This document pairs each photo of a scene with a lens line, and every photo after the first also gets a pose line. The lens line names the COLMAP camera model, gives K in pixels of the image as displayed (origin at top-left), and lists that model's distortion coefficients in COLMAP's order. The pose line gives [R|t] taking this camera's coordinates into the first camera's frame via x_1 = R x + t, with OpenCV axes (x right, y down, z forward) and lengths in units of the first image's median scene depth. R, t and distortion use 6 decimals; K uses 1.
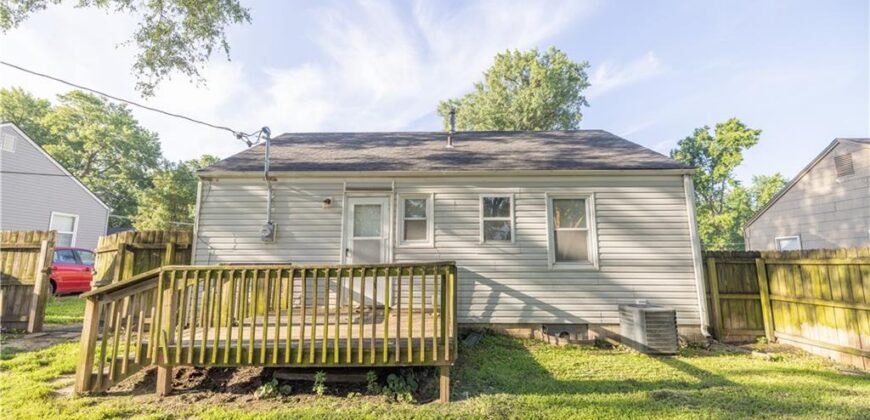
lens RADIAL K [[364.3, 0, 435.7], [0, 364.3, 207.0], [0, 0, 1]] dist [-0.003825, 0.000152]
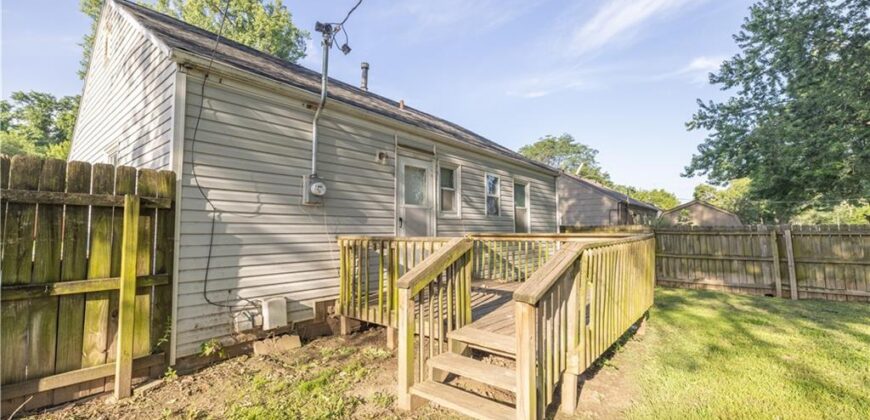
lens RADIAL K [[364.3, 0, 435.7], [0, 364.3, 212.2], [0, 0, 1]] dist [-0.003825, 0.000152]
pose [[0.624053, 0.039736, 0.780371, -0.818725], [-0.112886, 0.992814, 0.039721, 0.058649], [-0.773185, -0.112881, 0.624053, 0.419384]]
